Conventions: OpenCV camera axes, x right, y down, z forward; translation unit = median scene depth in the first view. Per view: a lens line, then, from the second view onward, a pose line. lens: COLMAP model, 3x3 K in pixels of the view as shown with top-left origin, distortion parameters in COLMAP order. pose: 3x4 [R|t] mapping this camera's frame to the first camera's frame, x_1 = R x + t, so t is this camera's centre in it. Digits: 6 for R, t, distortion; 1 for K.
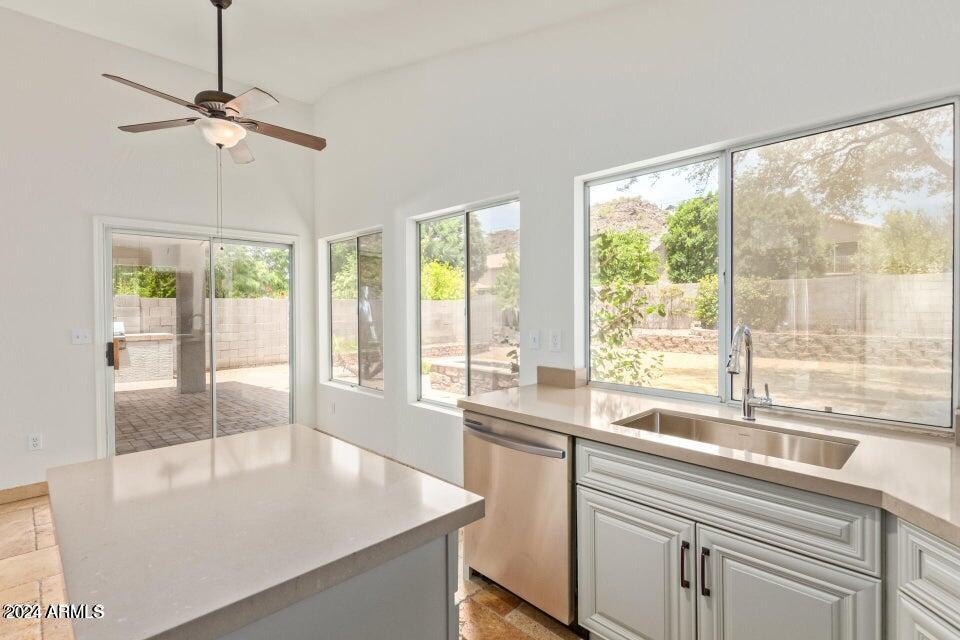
lens RADIAL K [[461.9, 0, 474.7], [0, 461.9, 313.9], [0, 0, 1]] dist [0.007661, -0.003836]
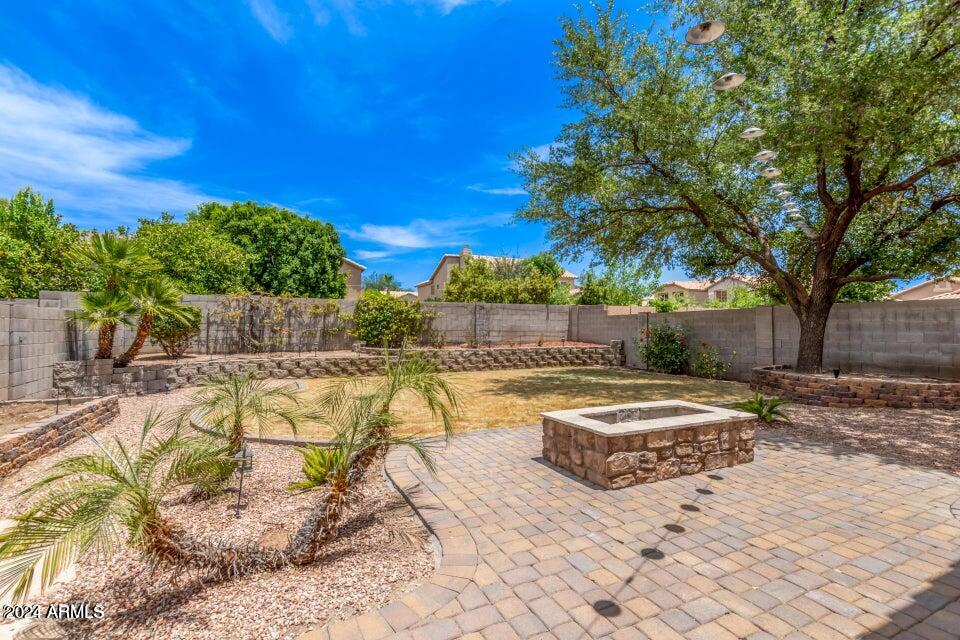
lens RADIAL K [[444.4, 0, 475.0], [0, 444.4, 319.8], [0, 0, 1]] dist [0.002376, -0.001146]
pose [[0.332008, 0.022987, 0.942996, -0.309535], [0.010393, 0.999553, -0.028024, 0.000940], [-0.943219, 0.019105, 0.331621, 0.536303]]
